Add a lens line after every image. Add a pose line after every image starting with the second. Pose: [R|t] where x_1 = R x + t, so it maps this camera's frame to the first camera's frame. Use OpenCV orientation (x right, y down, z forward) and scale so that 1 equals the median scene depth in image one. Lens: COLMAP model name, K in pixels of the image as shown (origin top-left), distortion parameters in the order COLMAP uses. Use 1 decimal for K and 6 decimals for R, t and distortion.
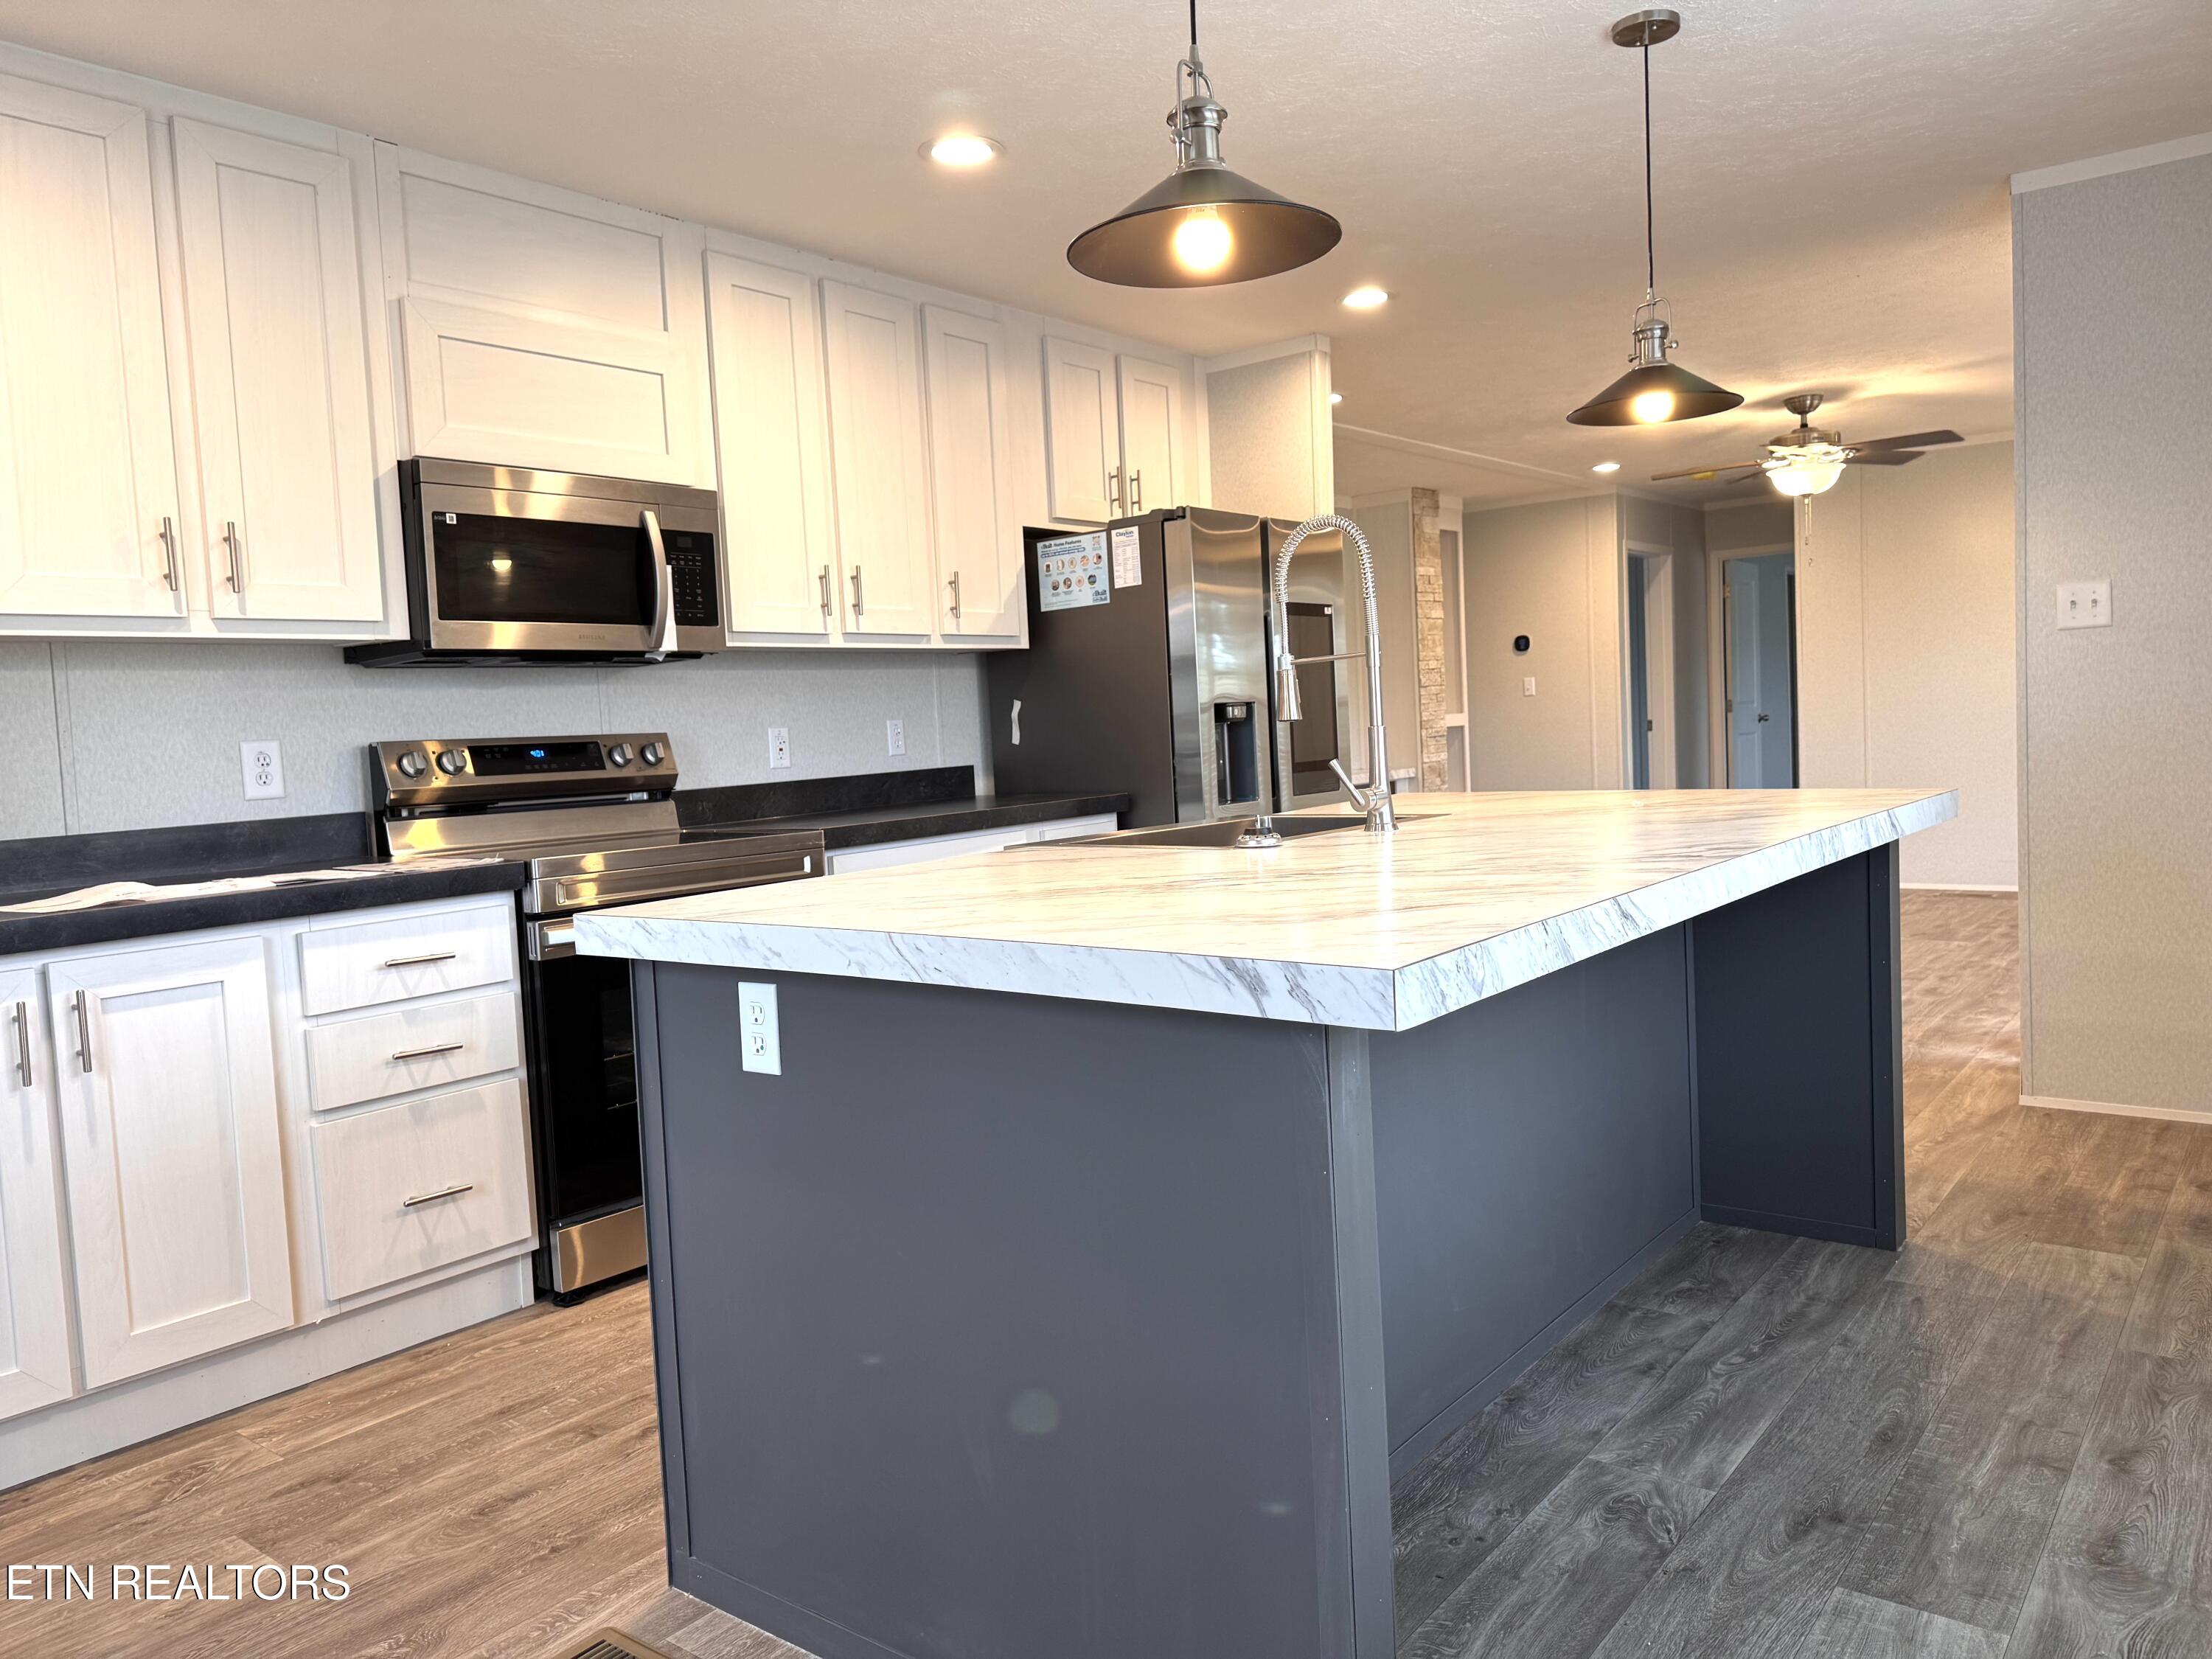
lens RADIAL K [[1552.2, 0, 1109.0], [0, 1552.2, 829.6], [0, 0, 1]] dist [0.109837, -0.139258]
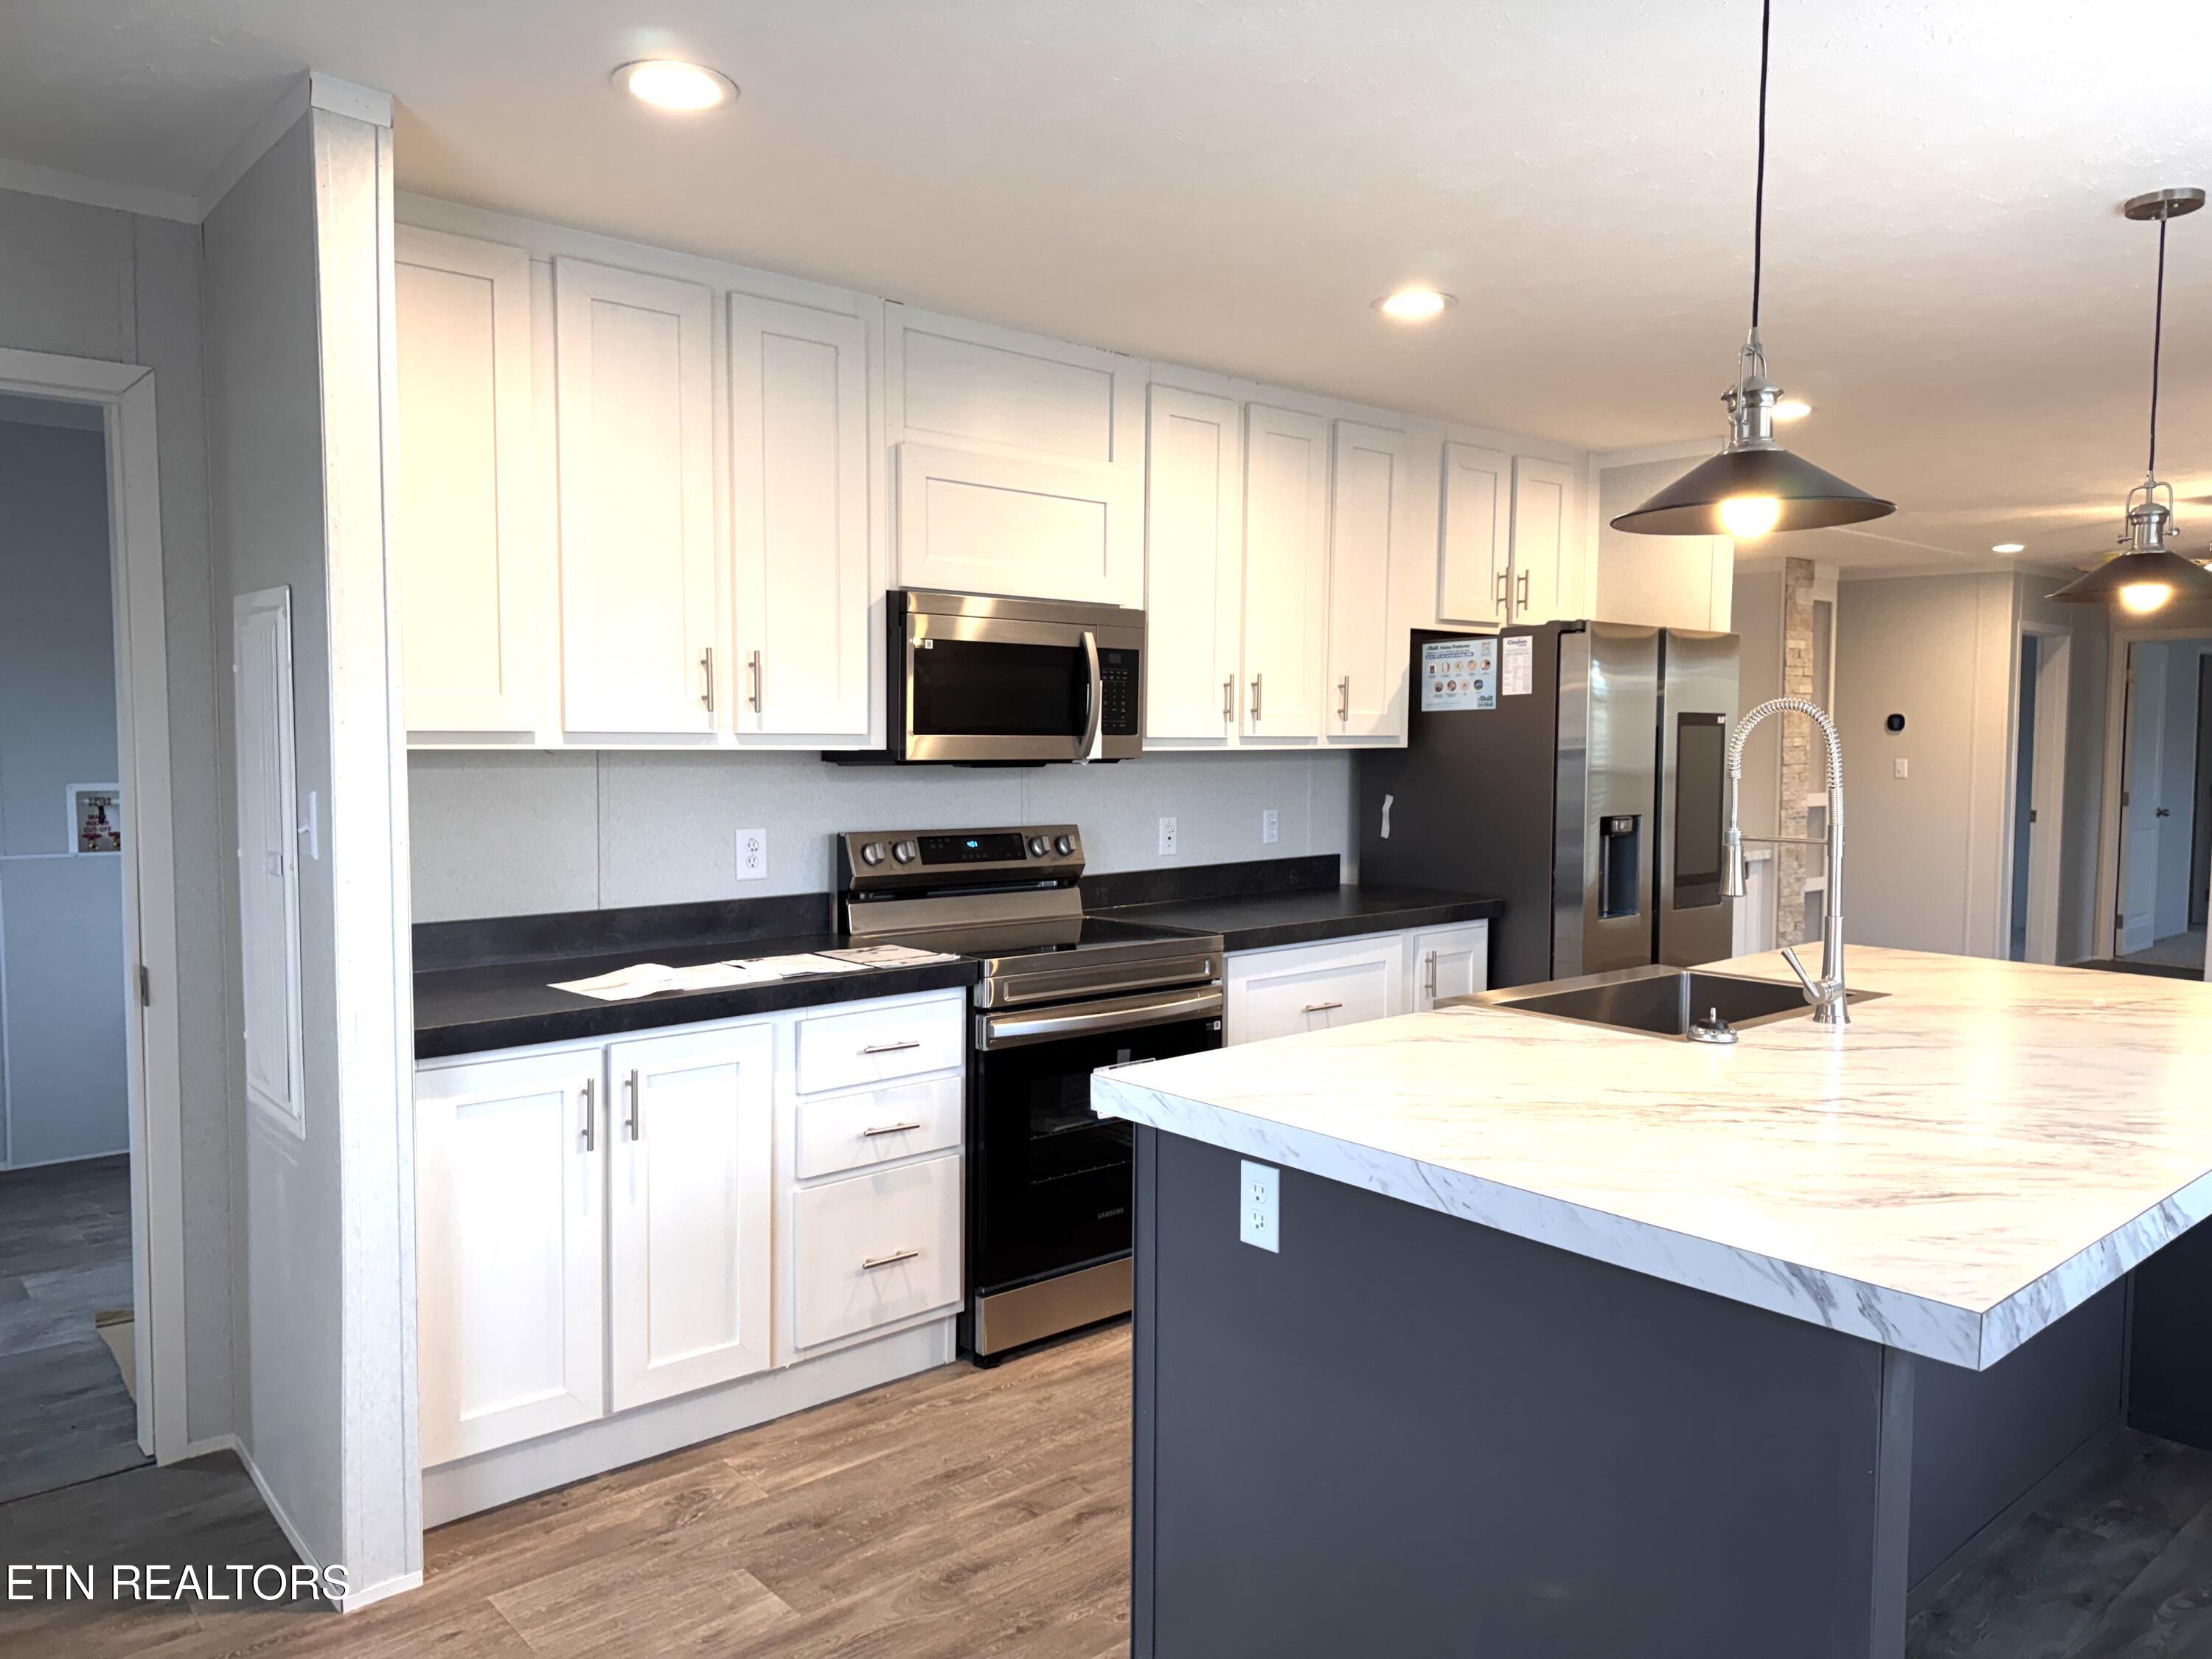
lens RADIAL K [[1552.2, 0, 1109.0], [0, 1552.2, 829.6], [0, 0, 1]] dist [0.109837, -0.139258]
pose [[0.982299, 0.065857, -0.175361, -0.092175], [-0.066171, 0.997800, 0.004063, -0.080932], [0.175243, 0.007612, 0.984496, -0.060110]]
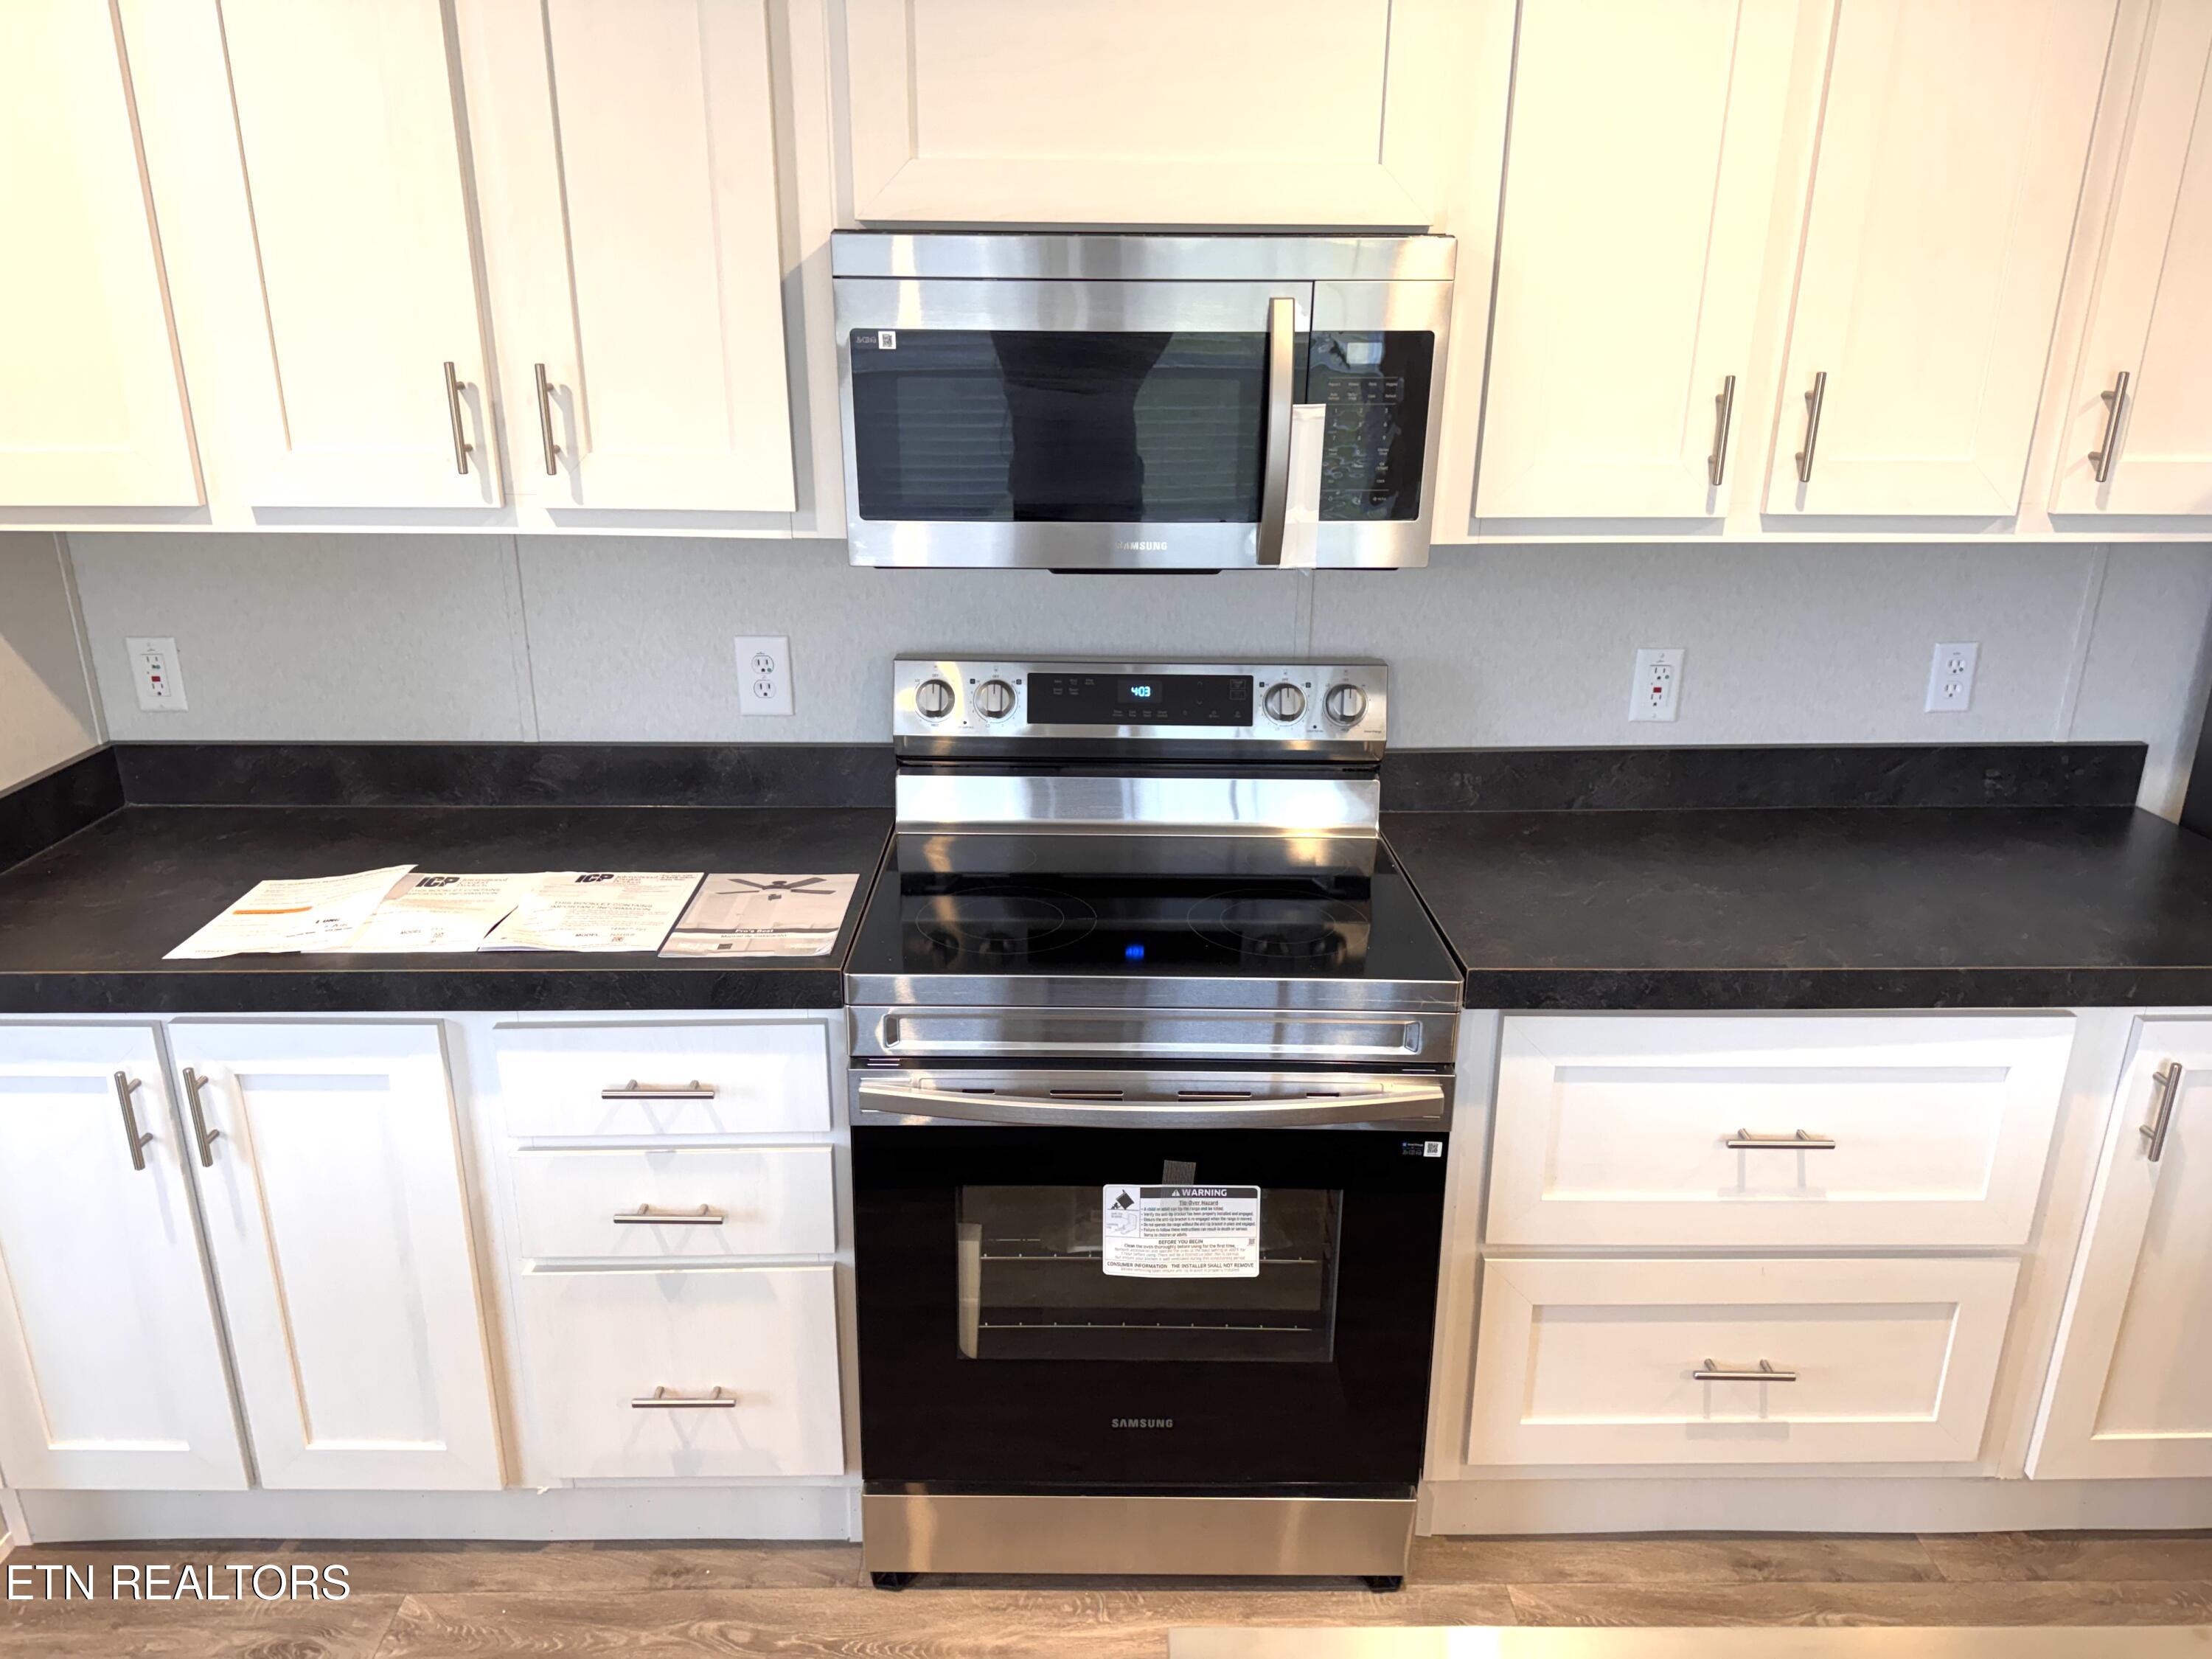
lens RADIAL K [[1576.3, 0, 1106.0], [0, 1576.3, 829.5], [0, 0, 1]] dist [0.017083, -0.000710]
pose [[0.633177, 0.302669, -0.712375, 0.102606], [-0.090683, 0.943043, 0.320073, -0.227059], [0.768677, -0.138063, 0.624560, 0.696135]]
